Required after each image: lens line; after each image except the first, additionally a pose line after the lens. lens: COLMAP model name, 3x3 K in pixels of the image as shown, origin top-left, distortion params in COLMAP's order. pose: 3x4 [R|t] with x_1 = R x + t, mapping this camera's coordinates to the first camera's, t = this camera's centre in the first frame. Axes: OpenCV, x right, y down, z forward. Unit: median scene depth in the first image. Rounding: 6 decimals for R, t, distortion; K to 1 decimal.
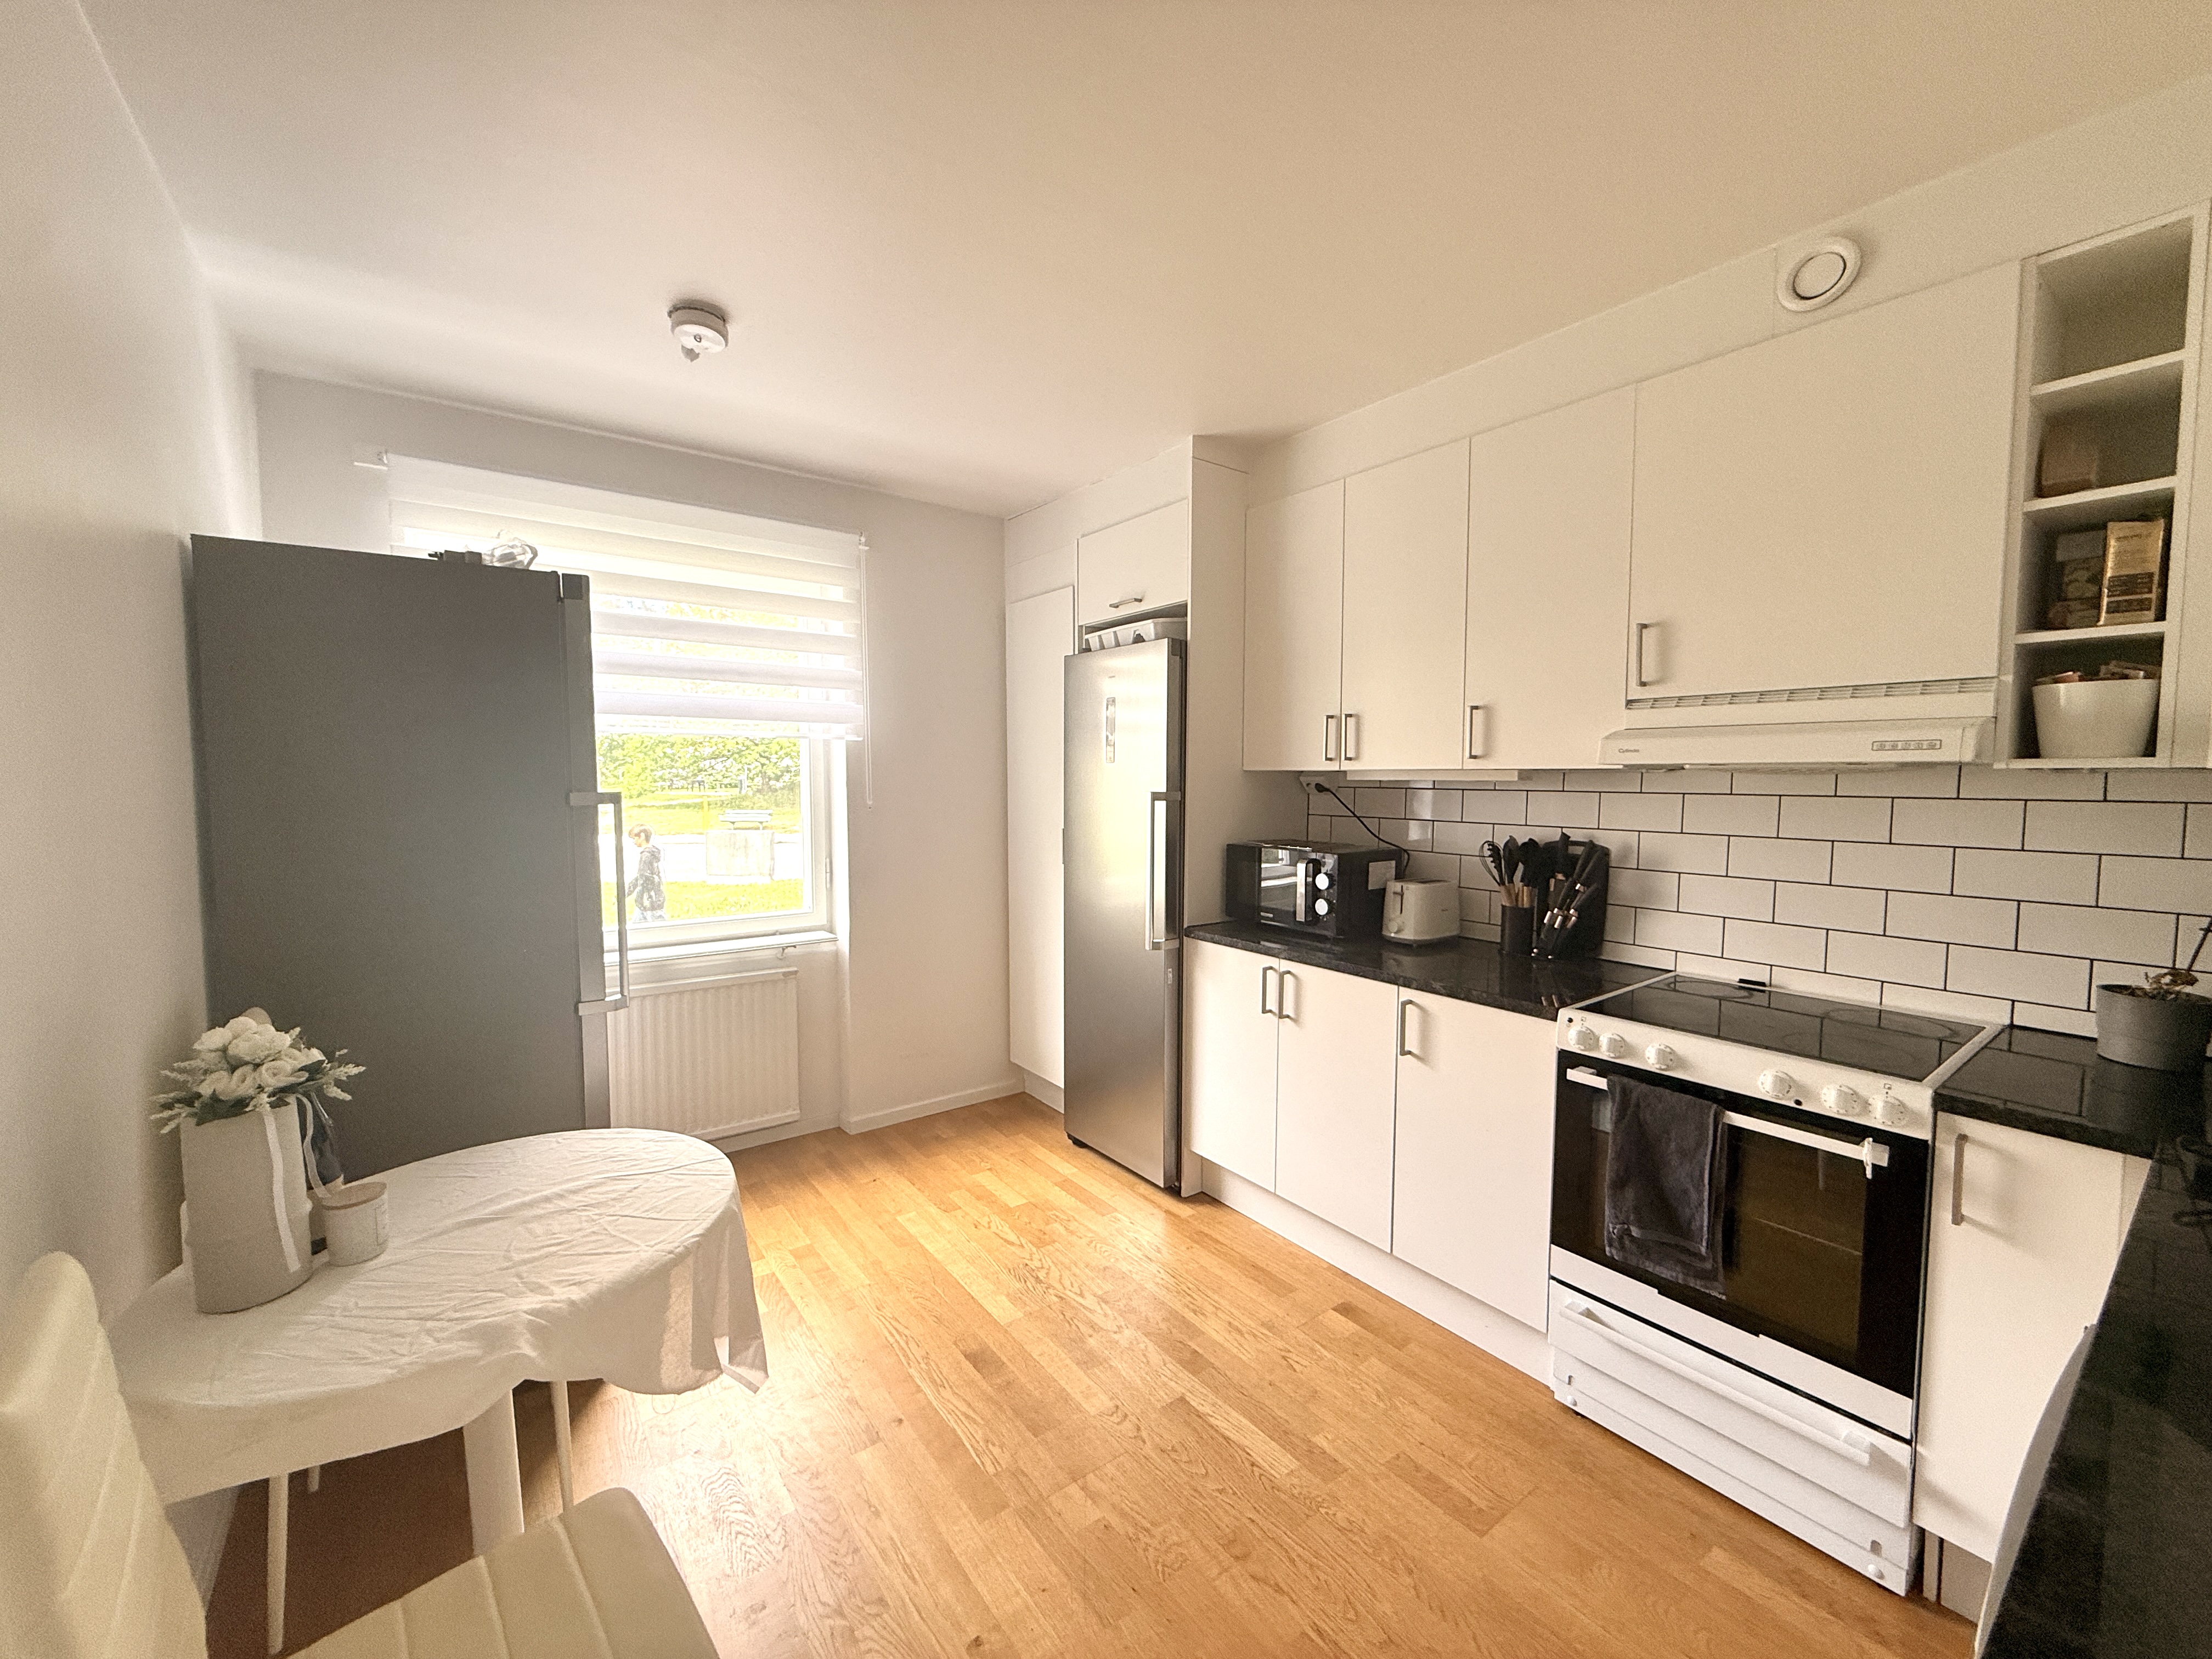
lens RADIAL K [[881.6, 0, 1098.5], [0, 881.6, 827.8], [0, 0, 1]] dist [0.000778, 0.000267]
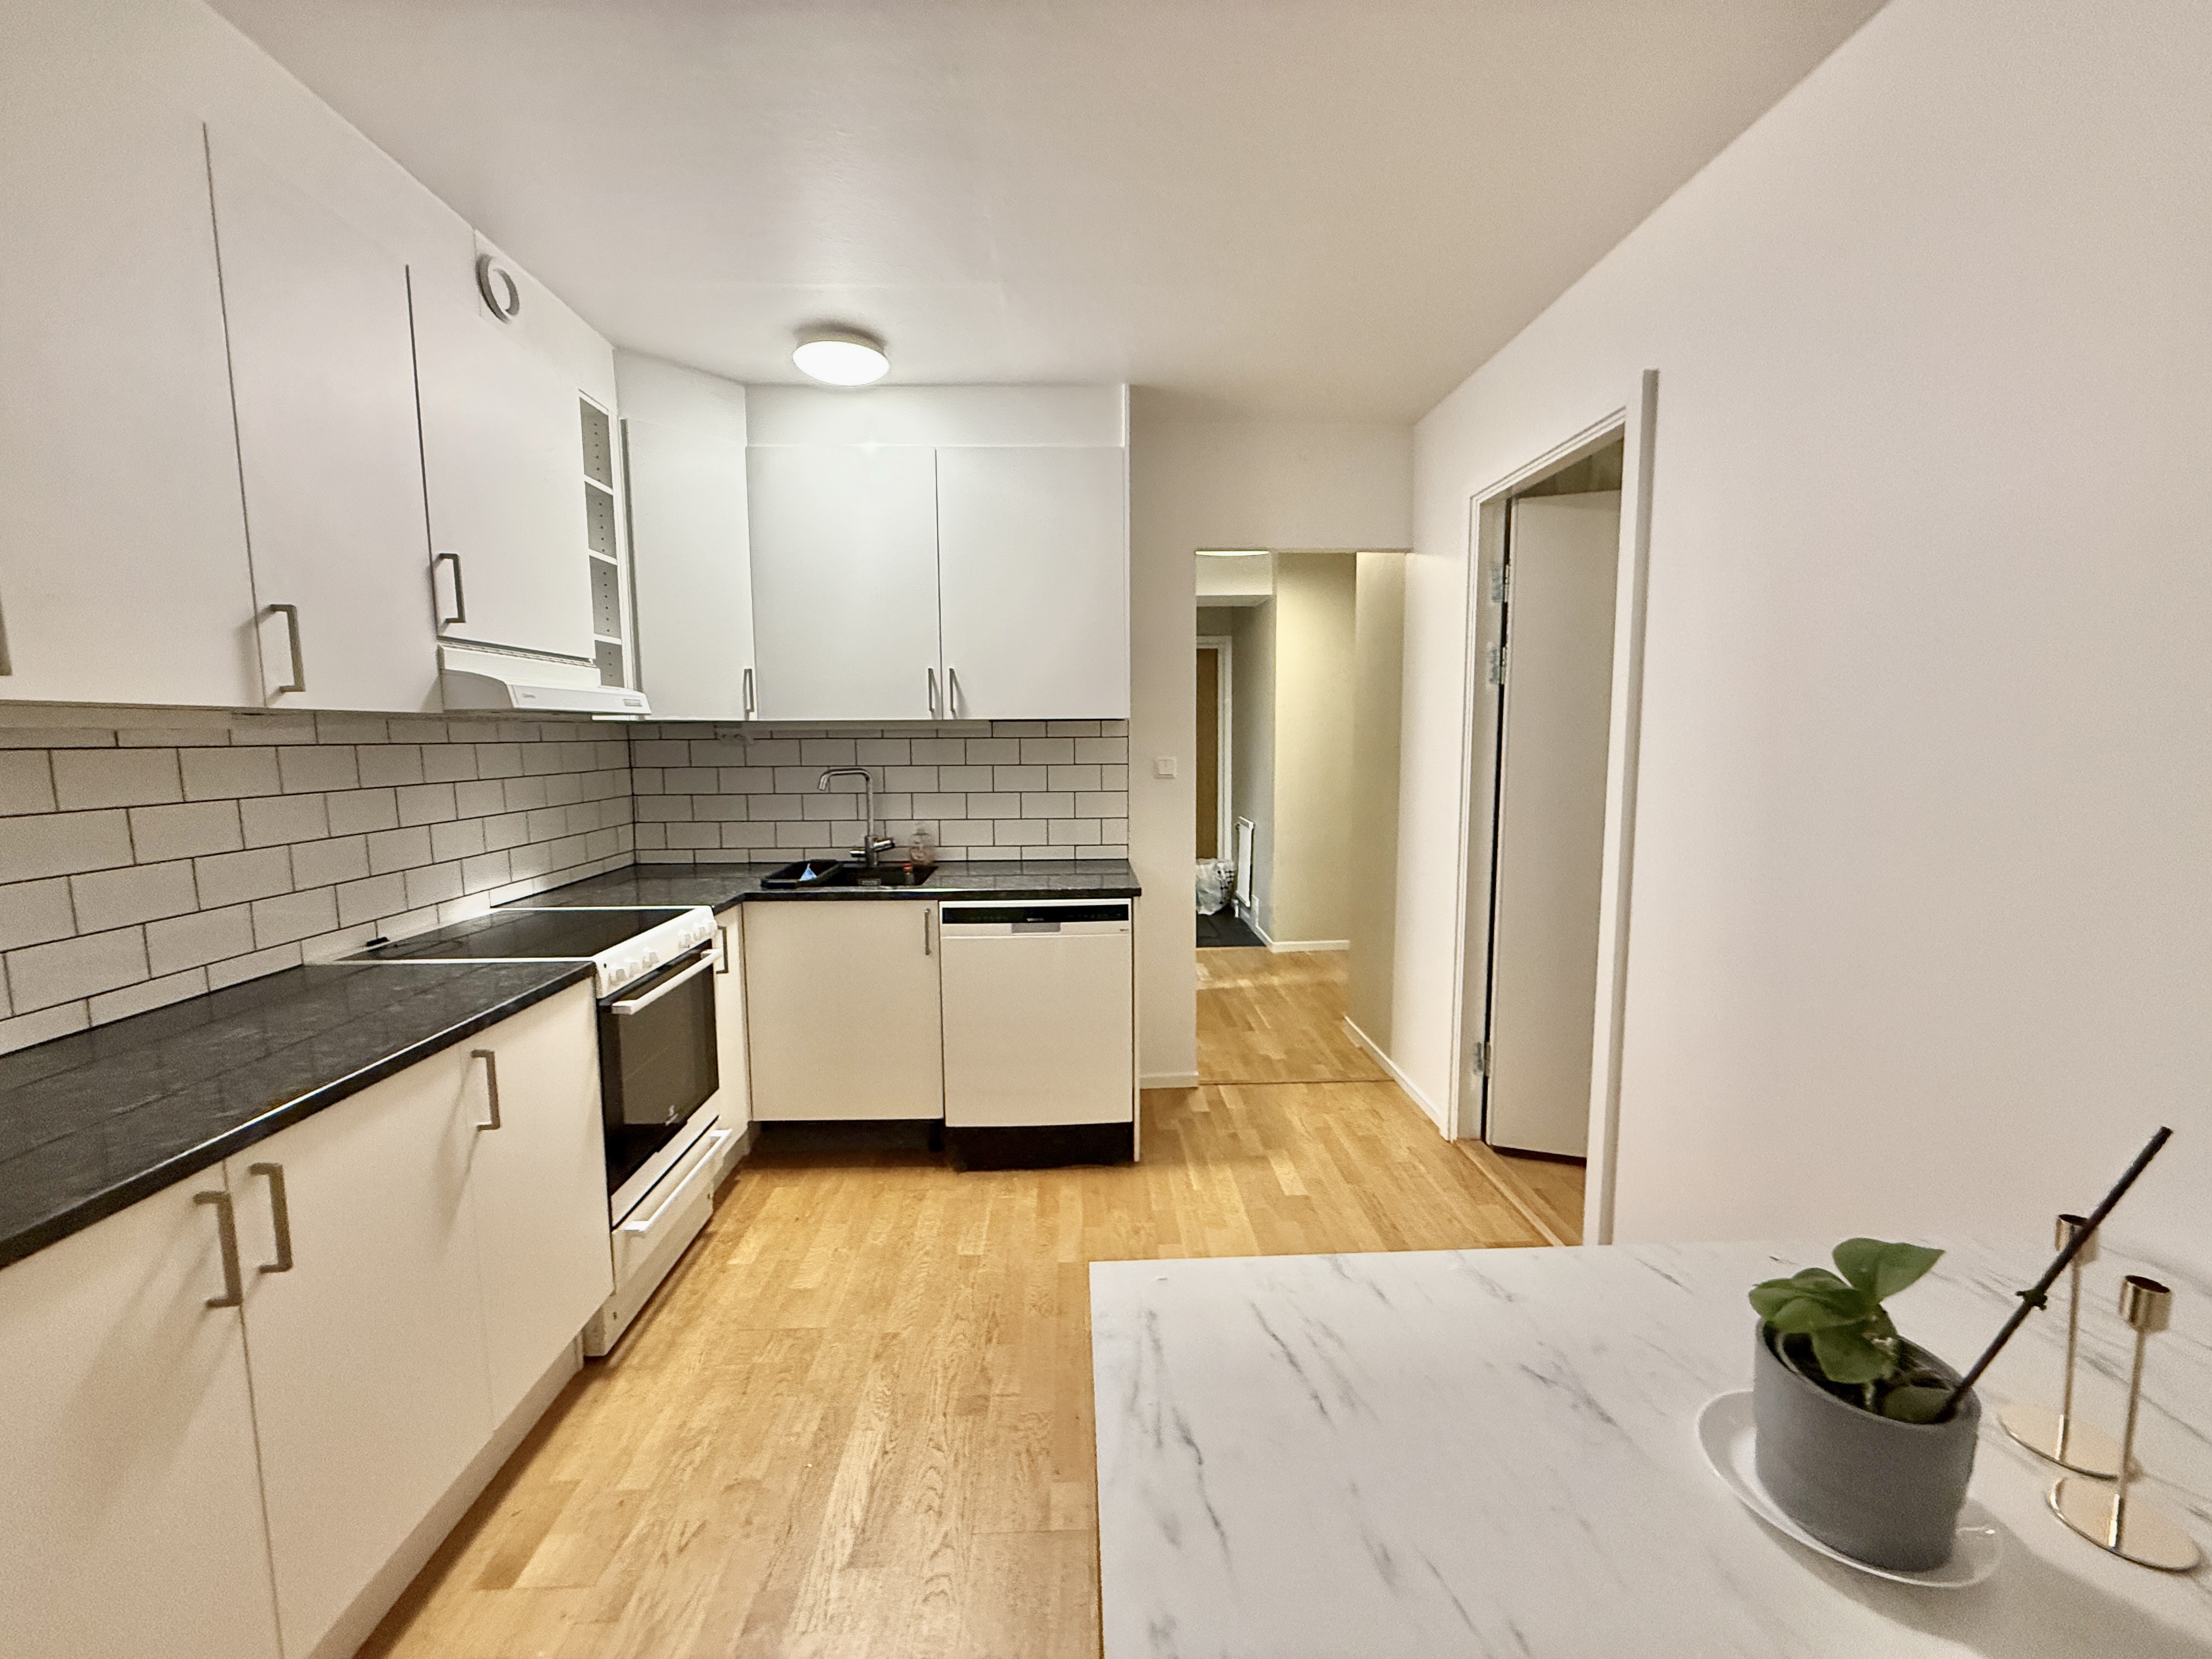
lens RADIAL K [[881.6, 0, 1104.7], [0, 881.6, 829.4], [0, 0, 1]] dist [0.000778, 0.000267]
pose [[-0.827073, -0.053168, 0.559574, -0.466716], [0.042696, 0.986698, 0.156856, -0.064812], [-0.560471, 0.153623, -0.813801, 1.407446]]
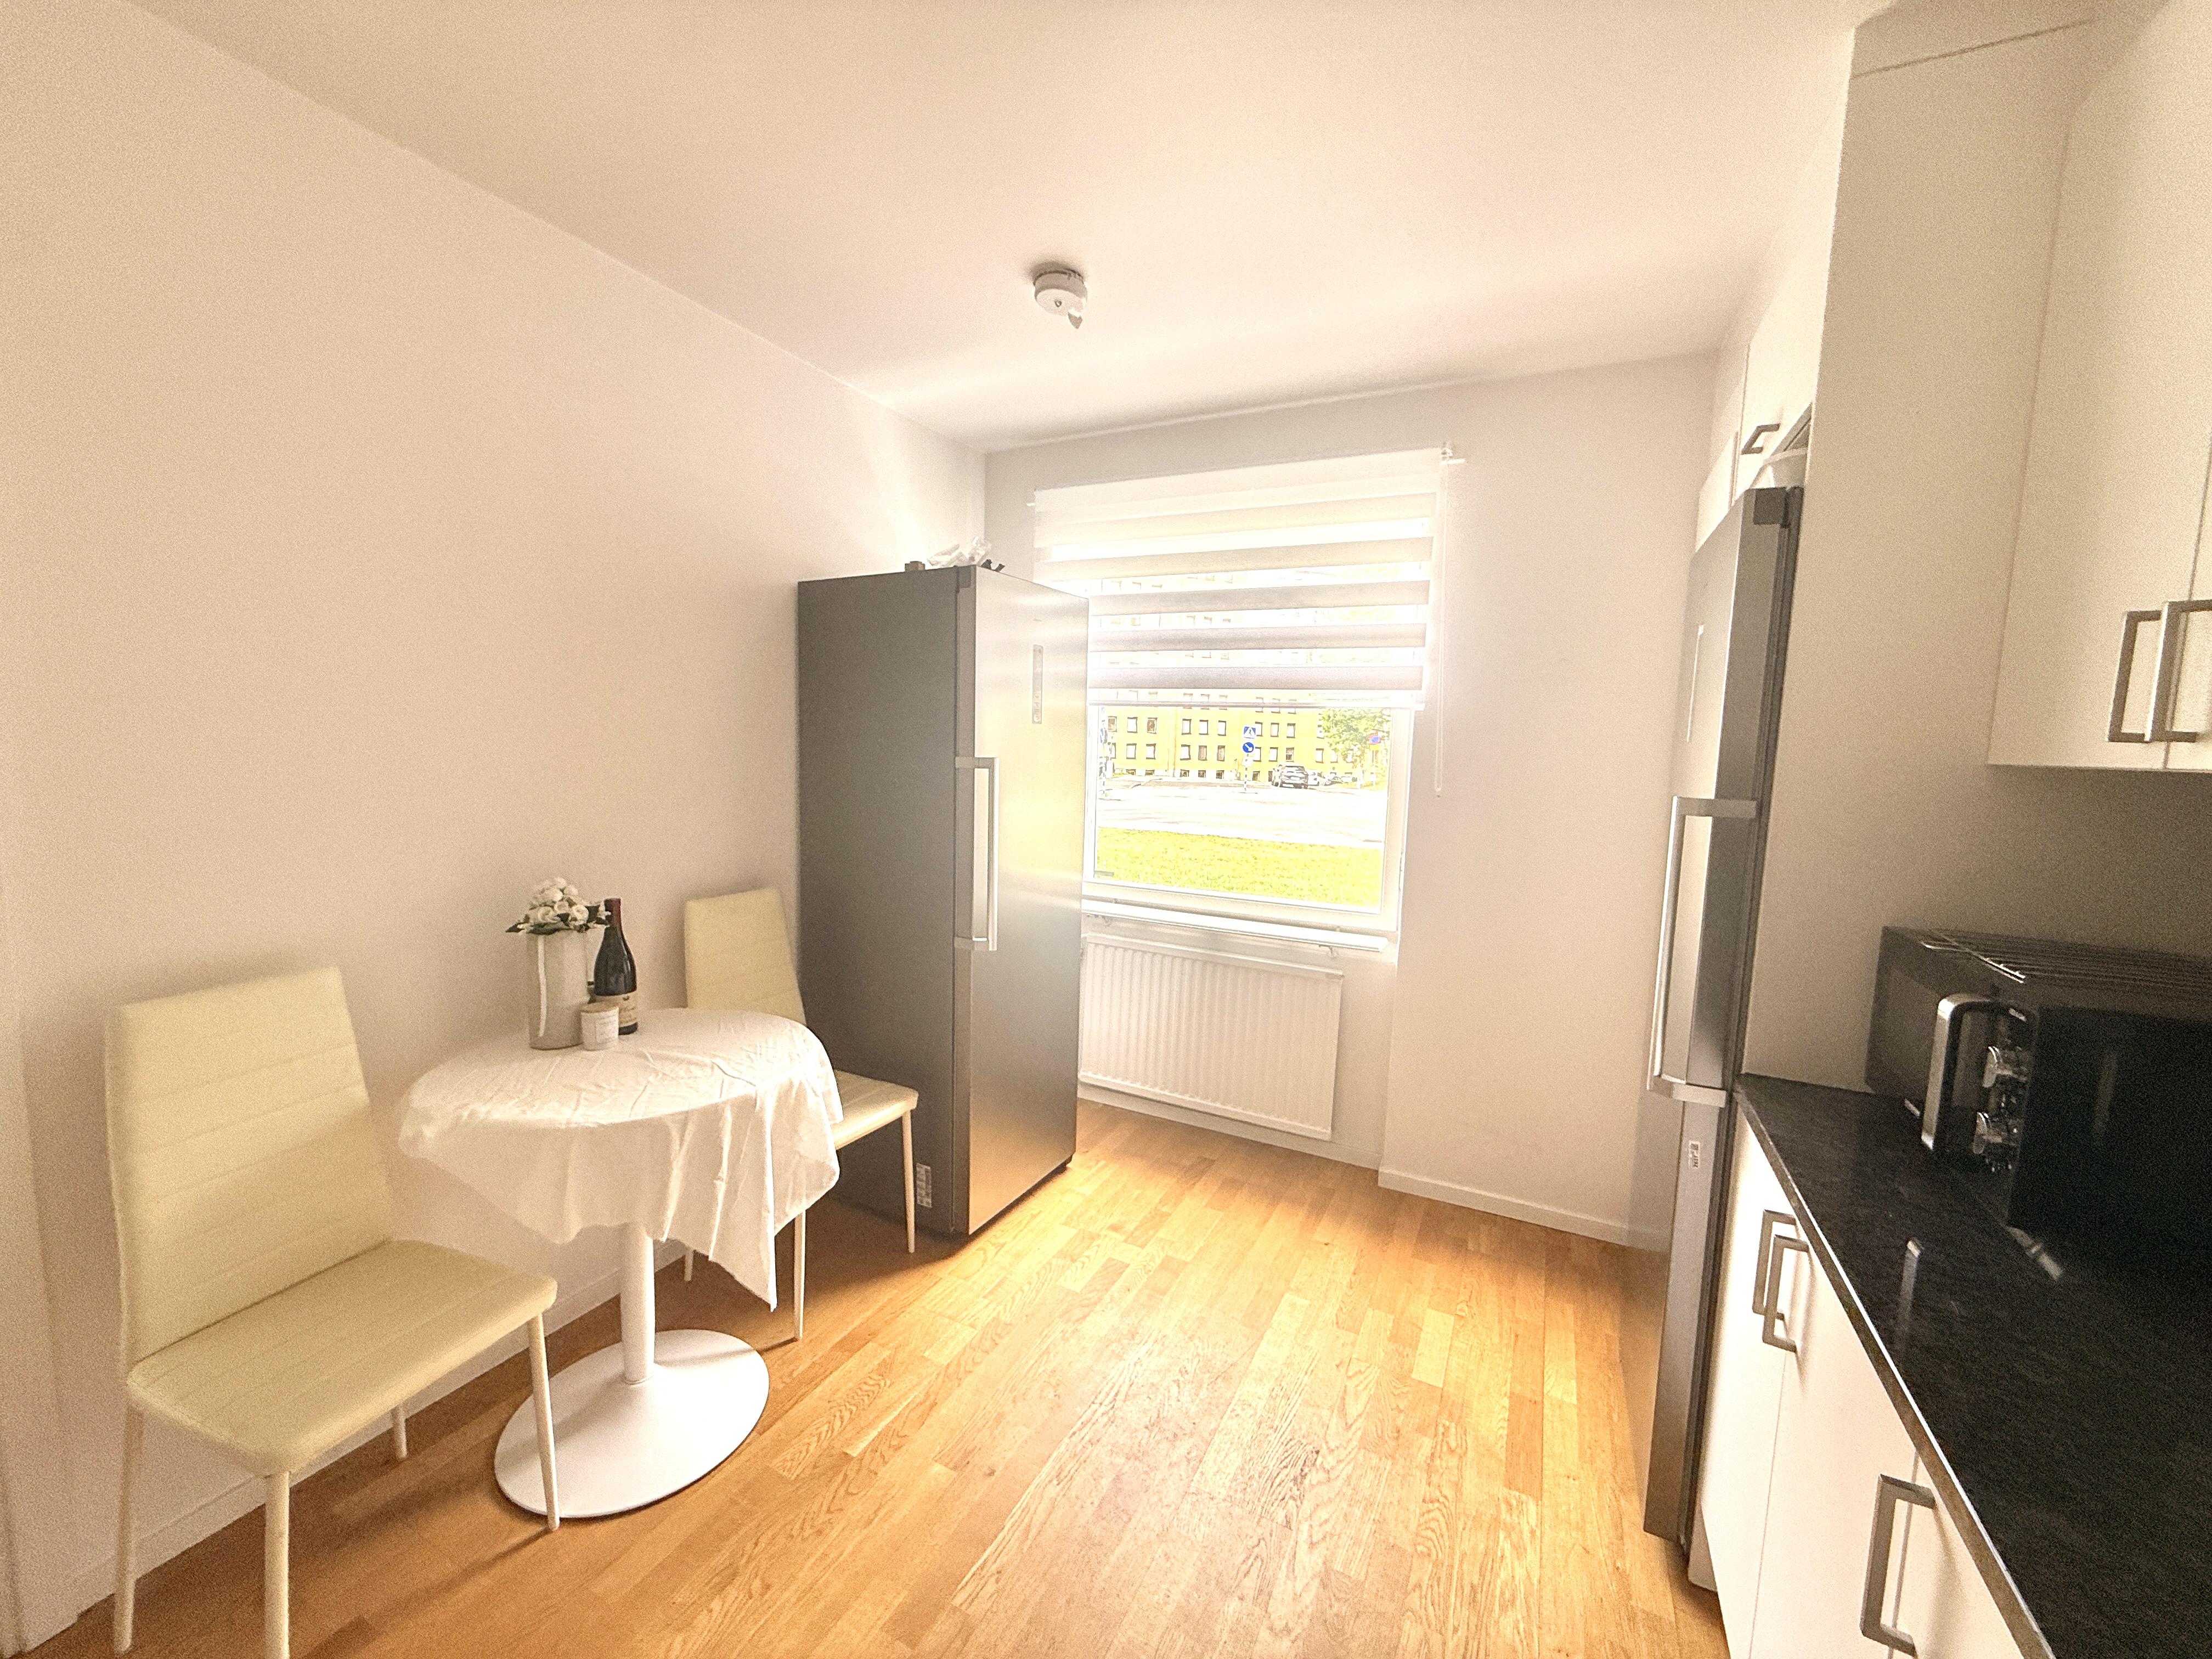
lens RADIAL K [[881.6, 0, 1096.7], [0, 881.6, 825.8], [0, 0, 1]] dist [0.000778, 0.000267]
pose [[0.449080, 0.100192, -0.887856, 0.538497], [-0.082230, 0.994110, 0.070590, -0.047234], [0.889700, 0.041308, 0.454674, 0.651844]]
